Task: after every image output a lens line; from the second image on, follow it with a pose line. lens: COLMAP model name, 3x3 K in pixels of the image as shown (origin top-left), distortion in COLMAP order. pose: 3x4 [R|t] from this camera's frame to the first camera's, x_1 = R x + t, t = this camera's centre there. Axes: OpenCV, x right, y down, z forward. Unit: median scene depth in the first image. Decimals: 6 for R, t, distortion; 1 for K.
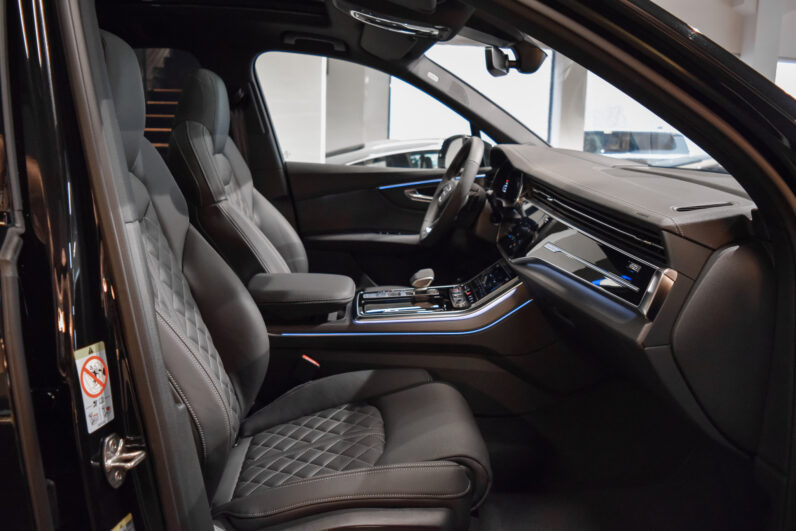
lens RADIAL K [[623.7, 0, 398.0], [0, 623.7, 265.5], [0, 0, 1]] dist [-0.099314, 0.030927]
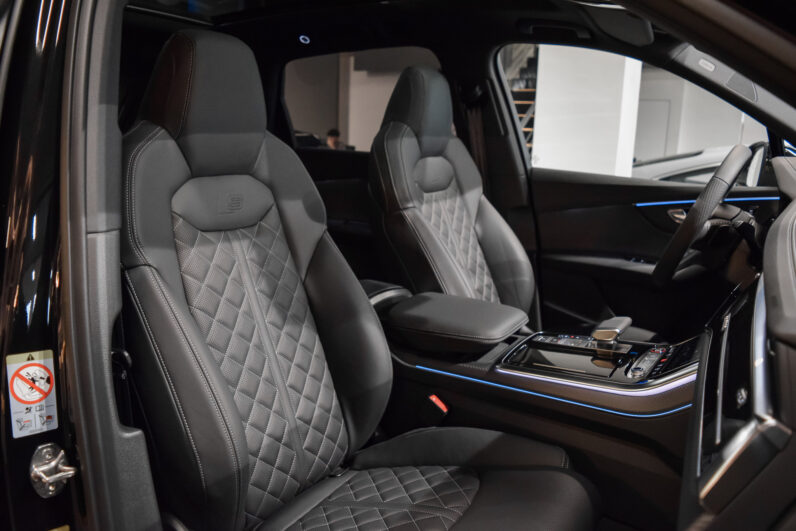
lens RADIAL K [[623.7, 0, 398.0], [0, 623.7, 265.5], [0, 0, 1]] dist [-0.099314, 0.030927]
pose [[0.822916, 0.118110, -0.555751, 0.282260], [-0.117950, 0.992358, 0.036248, -0.063124], [0.555785, 0.035722, 0.830558, 0.270434]]
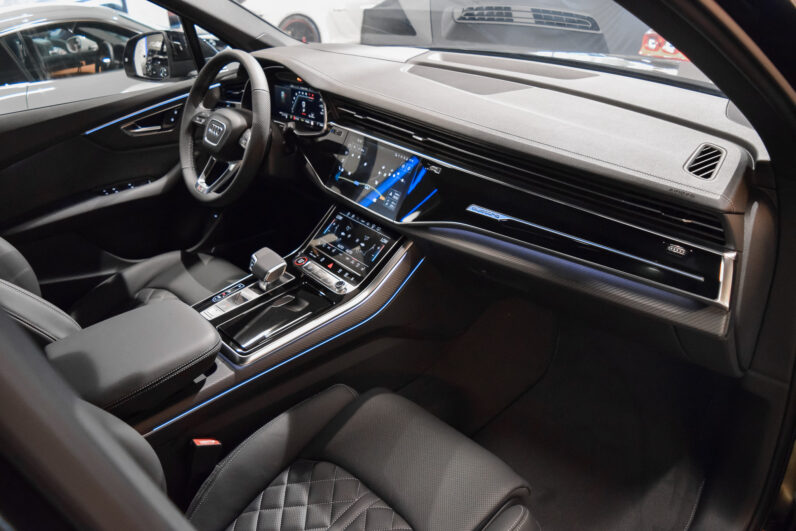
lens RADIAL K [[623.7, 0, 398.0], [0, 623.7, 265.5], [0, 0, 1]] dist [-0.099314, 0.030927]
pose [[0.772376, -0.355636, 0.526269, -0.287584], [0.195459, 0.921428, 0.335807, -0.246404], [-0.604344, -0.156506, 0.781201, 0.364951]]
